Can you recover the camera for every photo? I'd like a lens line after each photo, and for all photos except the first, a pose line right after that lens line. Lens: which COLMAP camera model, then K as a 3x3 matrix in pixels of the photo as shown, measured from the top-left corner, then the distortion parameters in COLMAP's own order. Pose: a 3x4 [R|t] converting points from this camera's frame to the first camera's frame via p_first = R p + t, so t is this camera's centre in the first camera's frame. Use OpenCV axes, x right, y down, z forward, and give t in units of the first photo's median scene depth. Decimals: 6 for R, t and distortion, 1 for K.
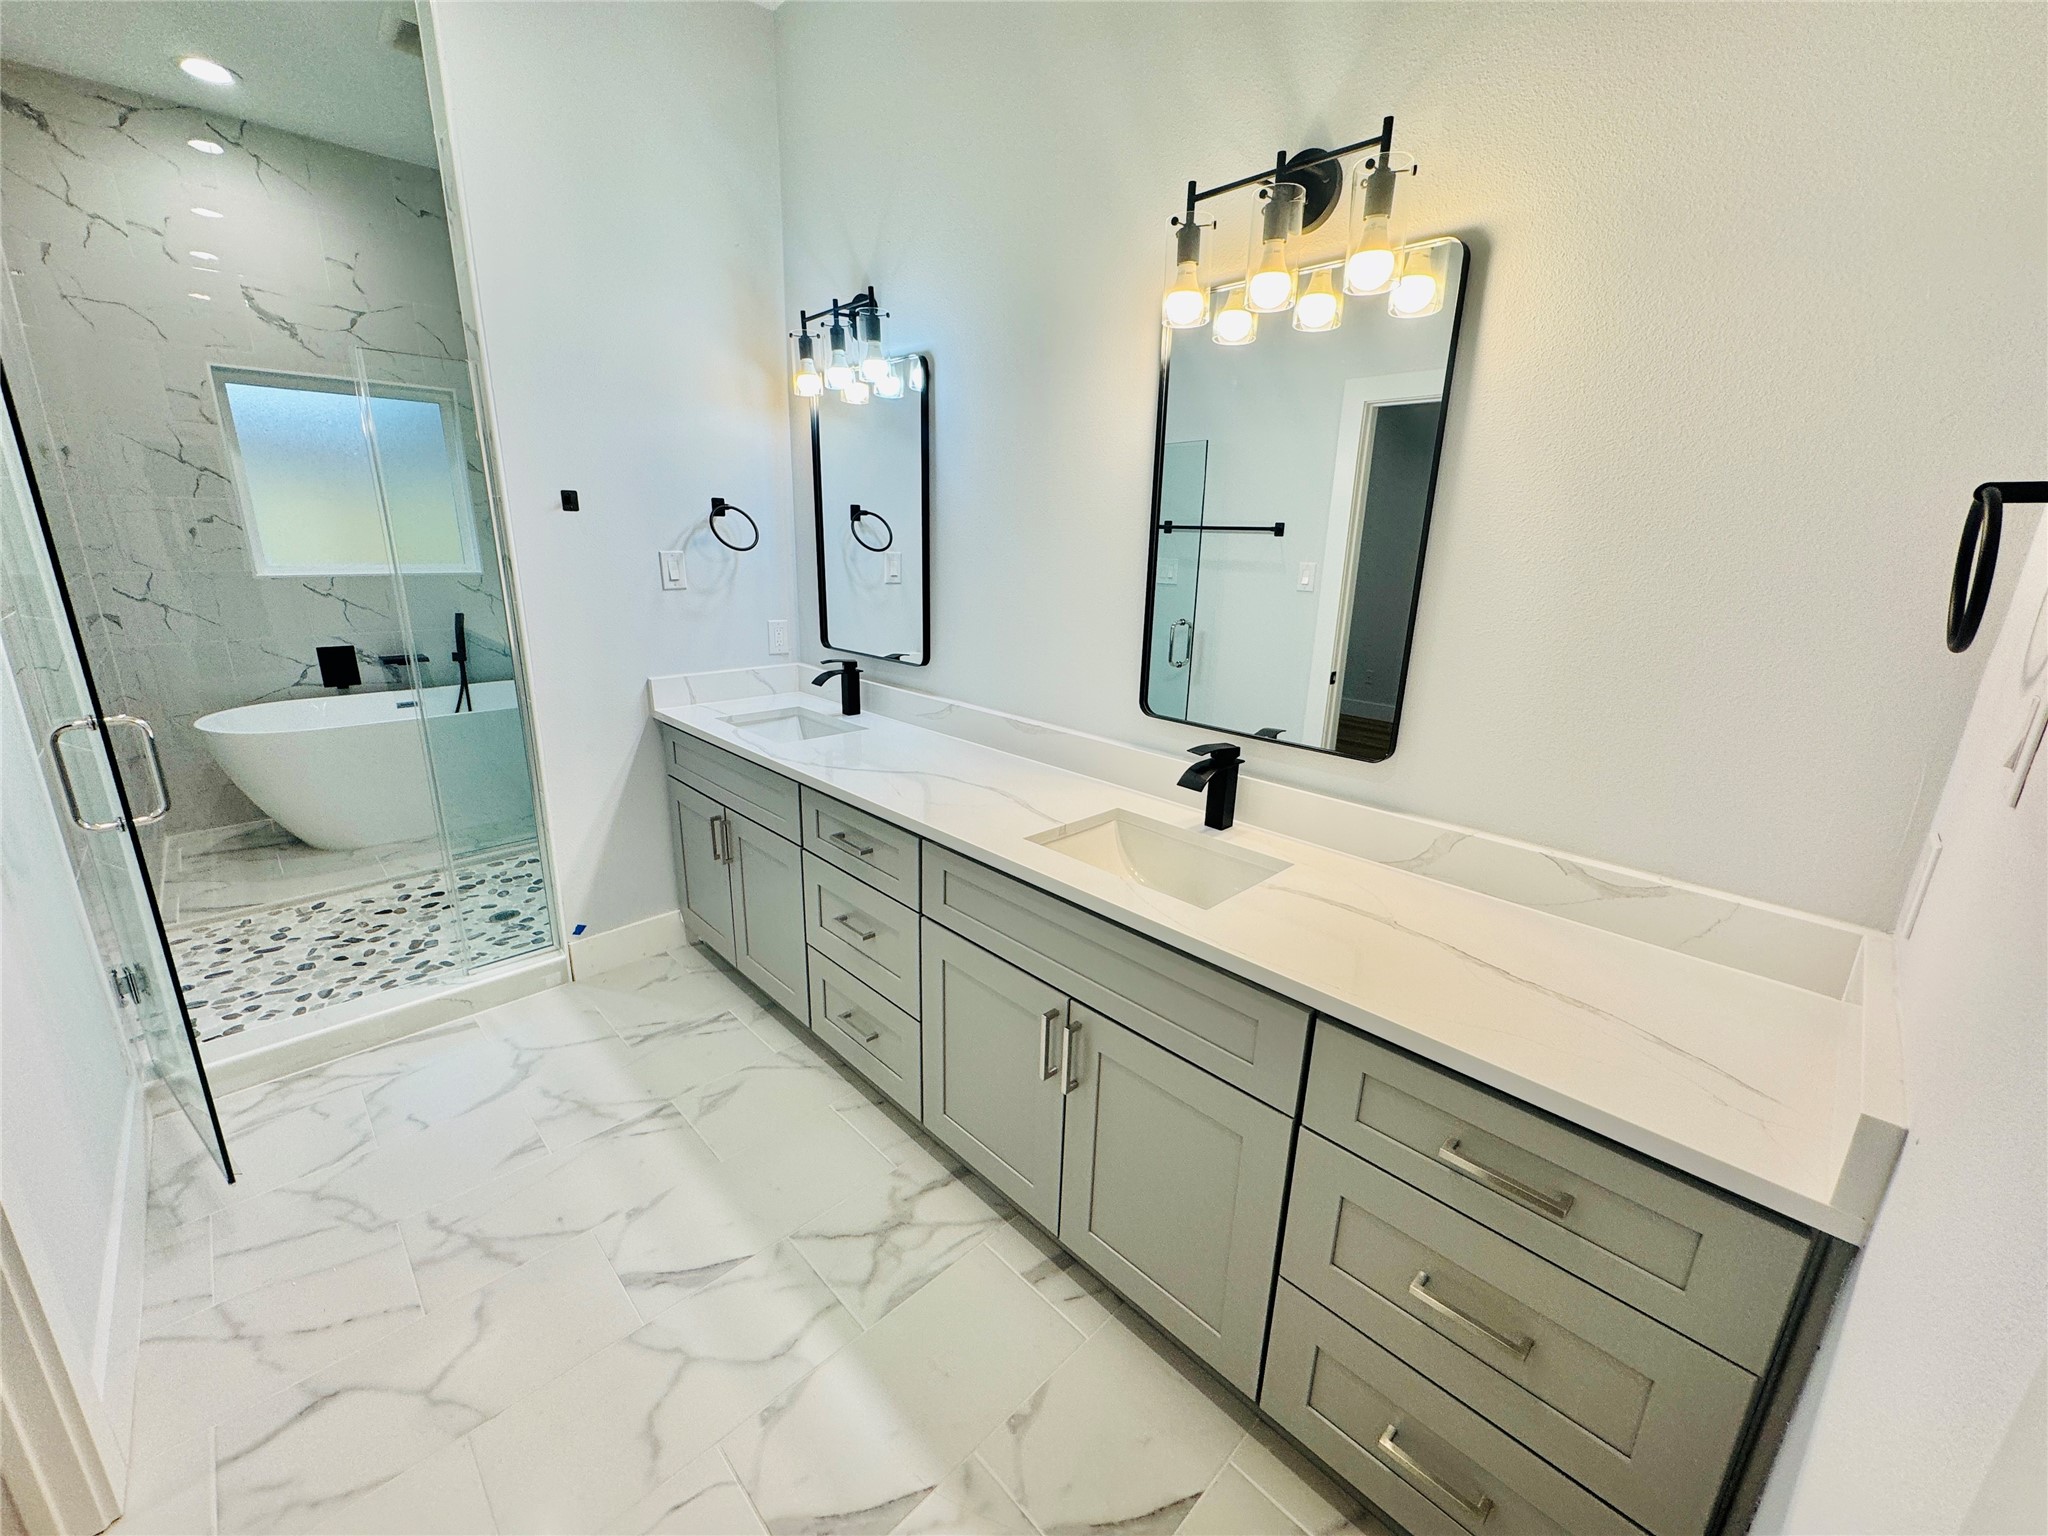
lens RADIAL K [[821.3, 0, 1026.7], [0, 821.3, 772.4], [0, 0, 1]] dist [-0.001328, 0.000091]
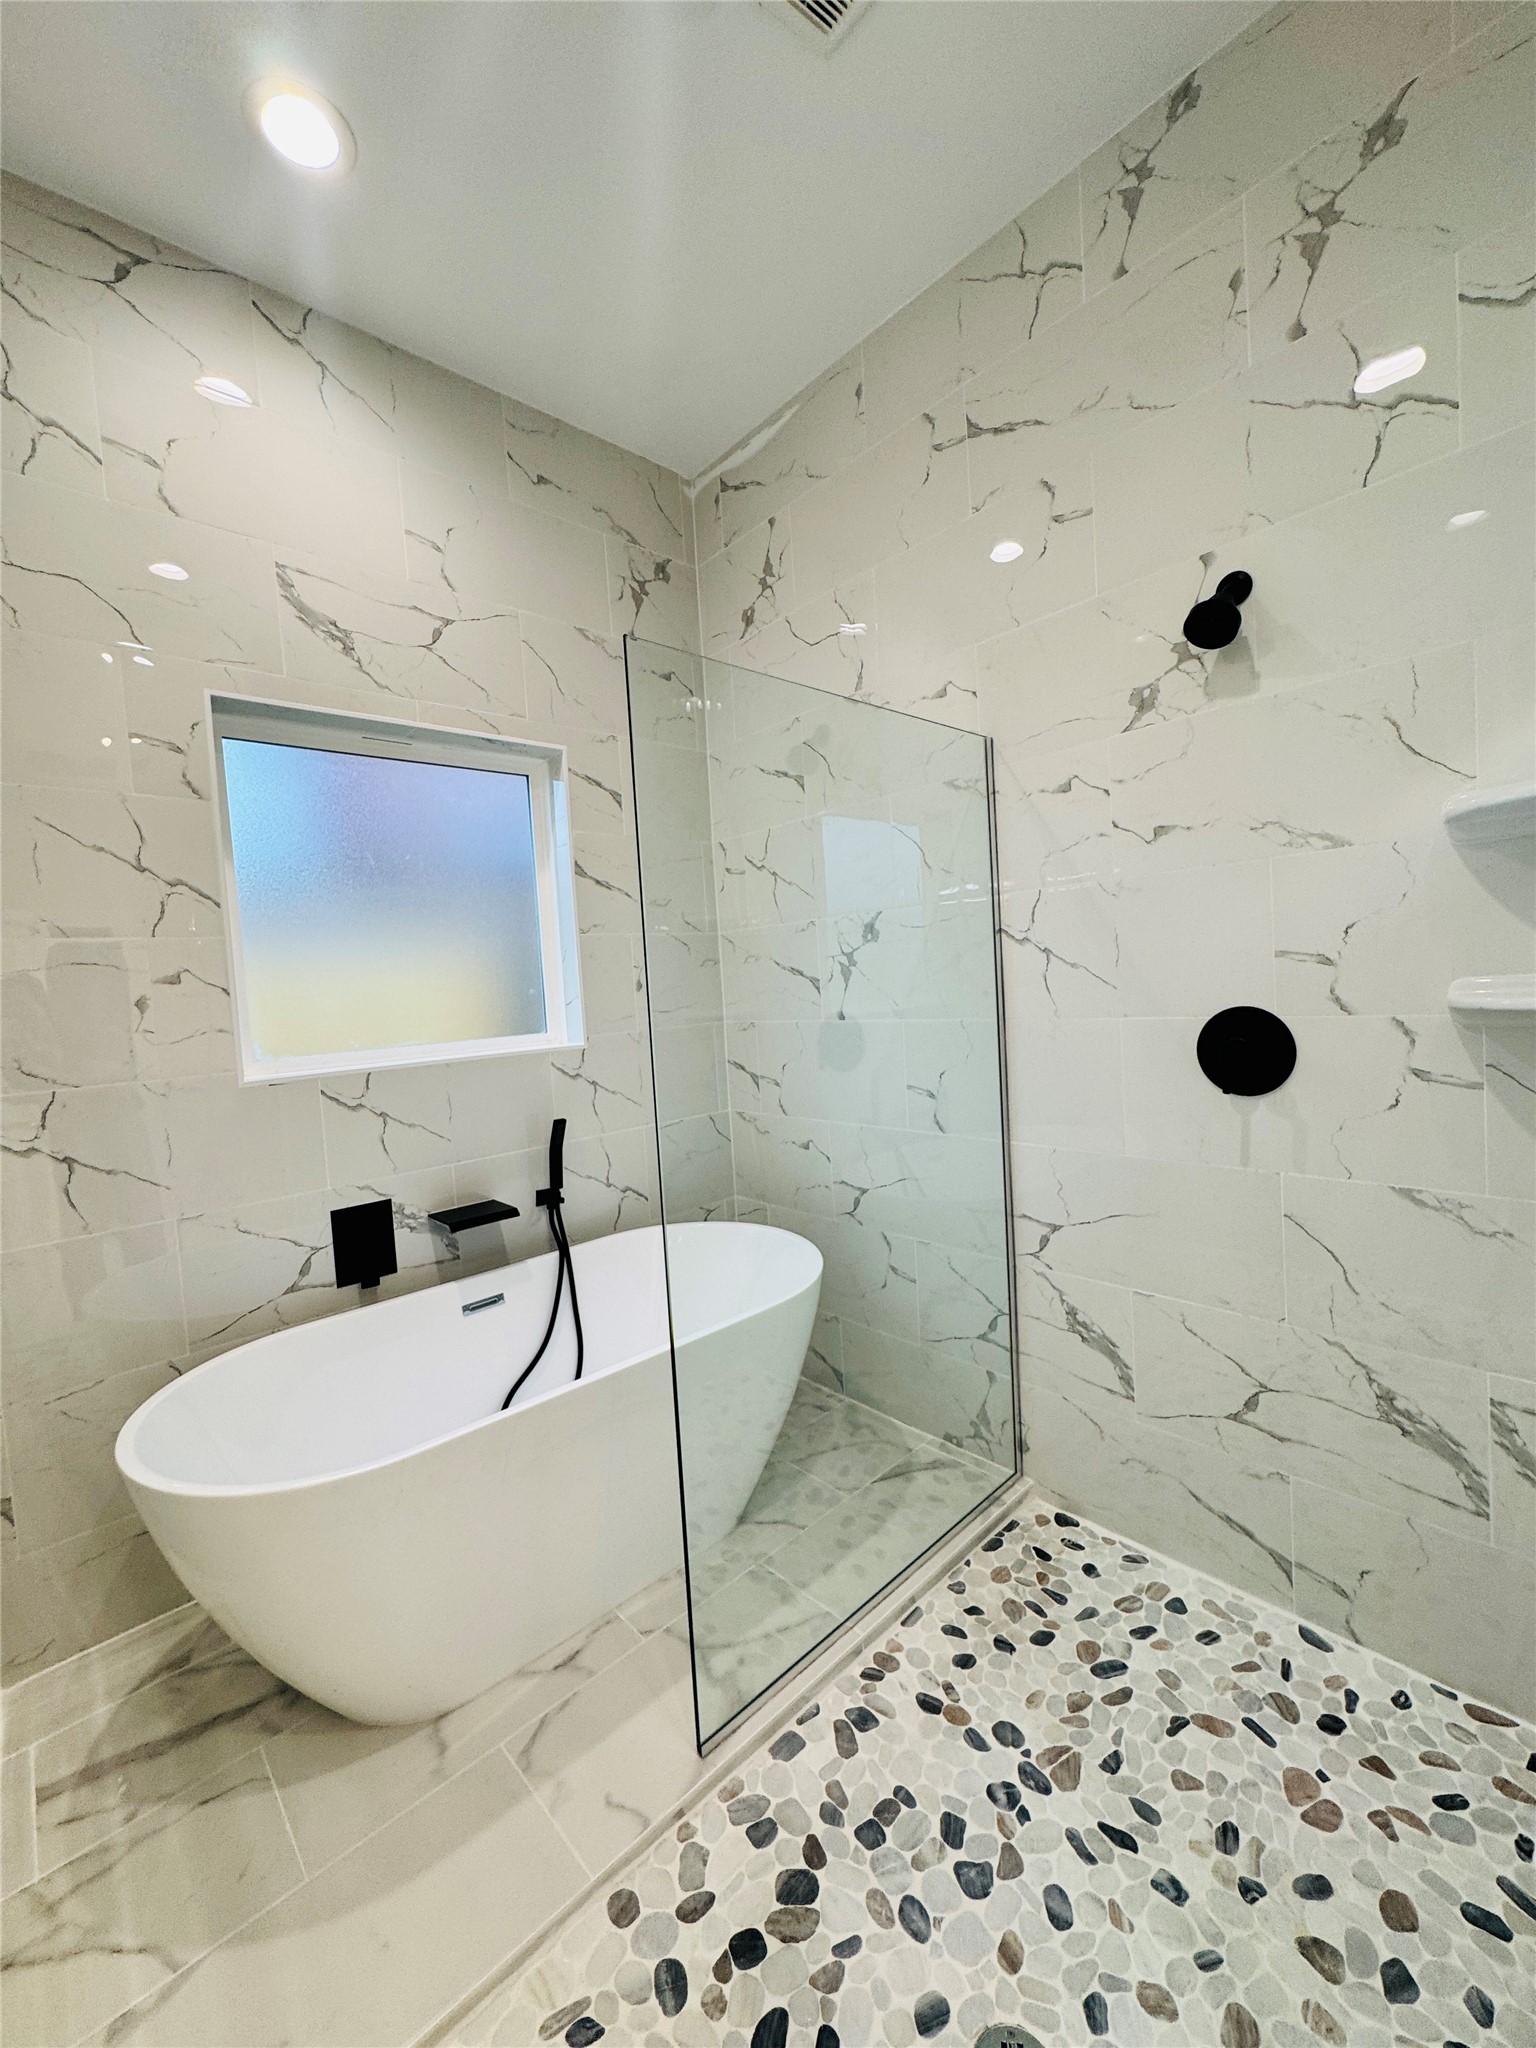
lens RADIAL K [[821.3, 0, 769.8], [0, 821.3, 1029.4], [0, 0, 1]] dist [-0.001328, 0.000091]
pose [[0.995691, -0.084348, -0.038536, -0.607912], [0.073384, 0.970732, -0.228680, -0.134478], [0.056696, 0.224867, 0.972739, 0.531544]]
